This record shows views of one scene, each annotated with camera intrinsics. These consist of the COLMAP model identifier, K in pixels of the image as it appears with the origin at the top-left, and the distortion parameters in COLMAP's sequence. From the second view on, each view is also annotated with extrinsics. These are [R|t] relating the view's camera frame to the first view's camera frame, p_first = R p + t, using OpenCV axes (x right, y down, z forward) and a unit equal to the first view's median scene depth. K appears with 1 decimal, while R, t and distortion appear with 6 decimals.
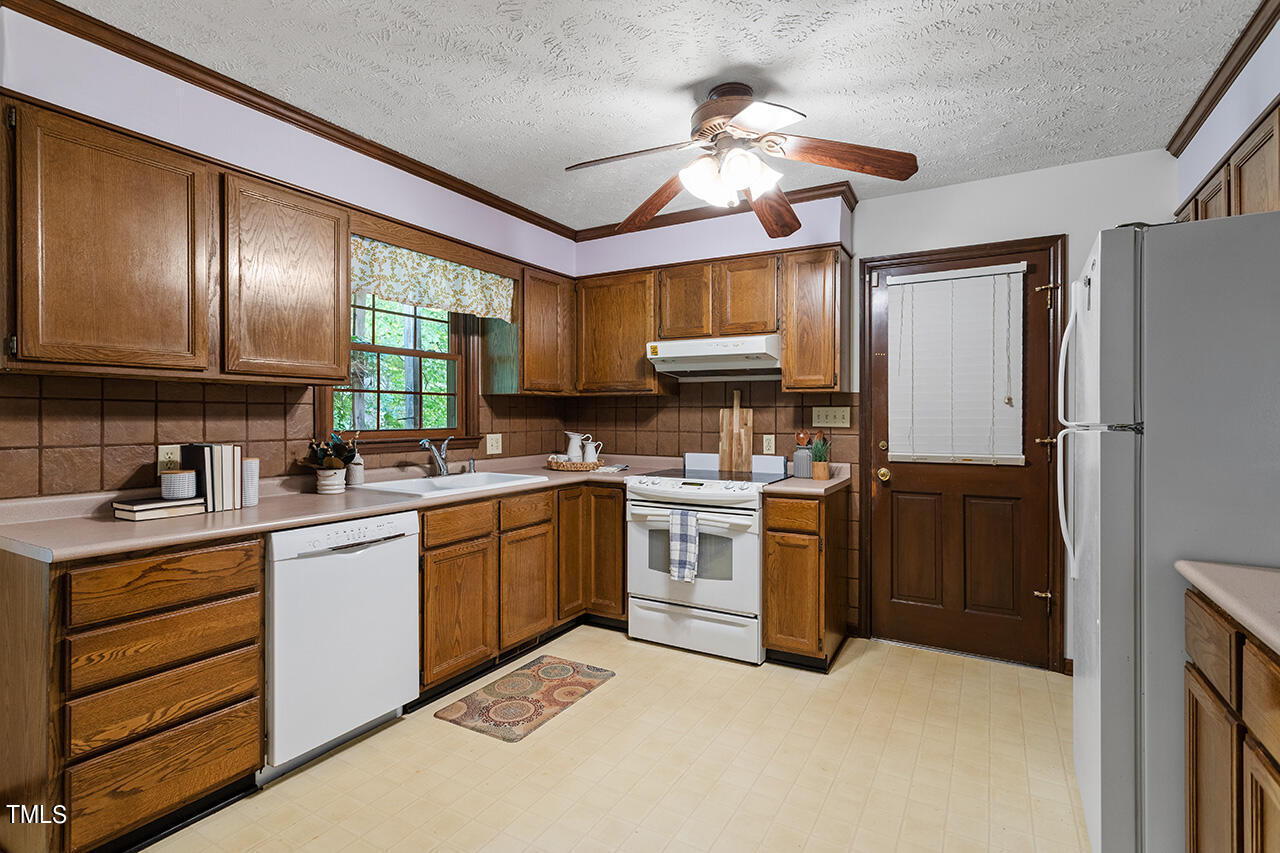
lens RADIAL K [[606.7, 0, 632.4], [0, 606.7, 423.3], [0, 0, 1]] dist [0.001797, 0.001616]
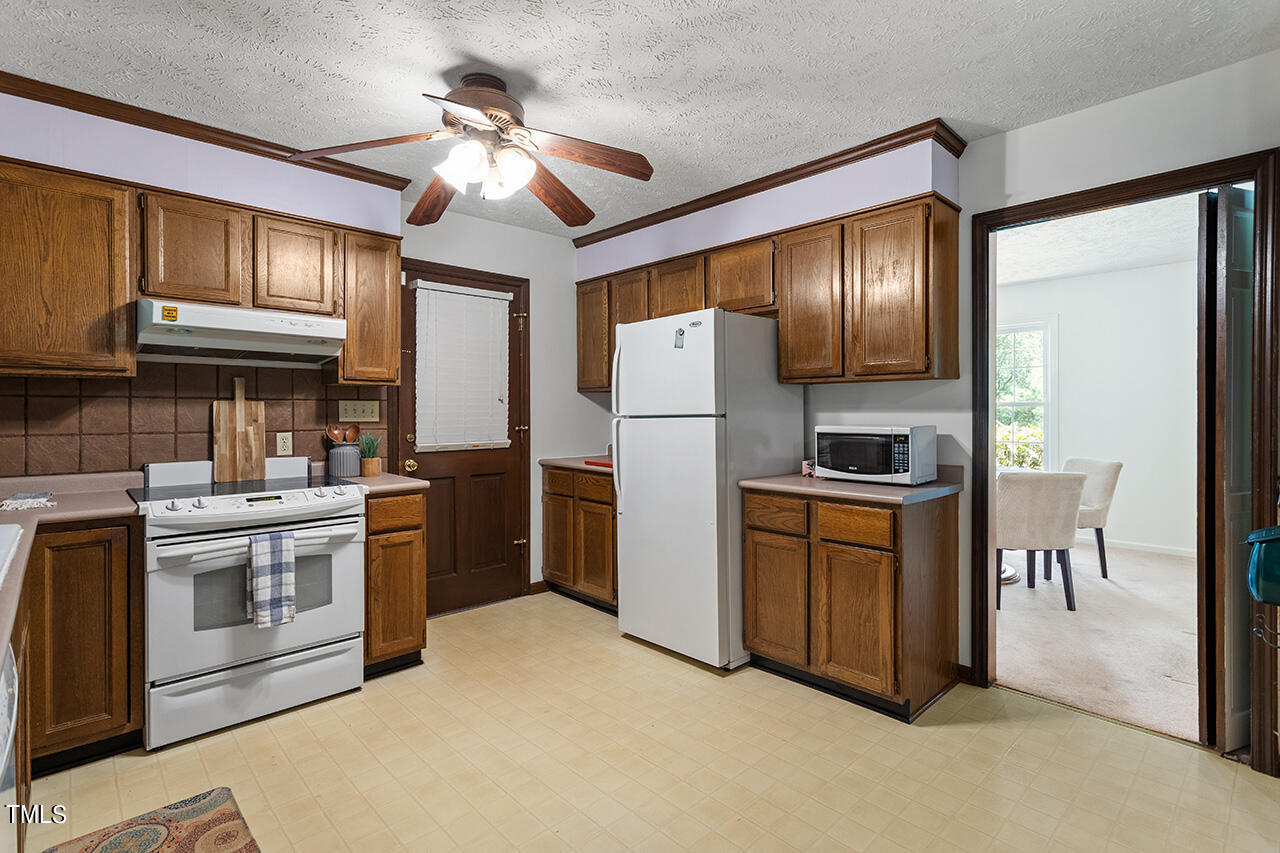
lens RADIAL K [[606.7, 0, 632.4], [0, 606.7, 423.3], [0, 0, 1]] dist [0.001797, 0.001616]
pose [[0.296736, -0.020913, 0.954731, -0.486771], [0.012897, 0.999757, 0.017891, -0.003034], [-0.954873, 0.007004, 0.296933, 0.322202]]
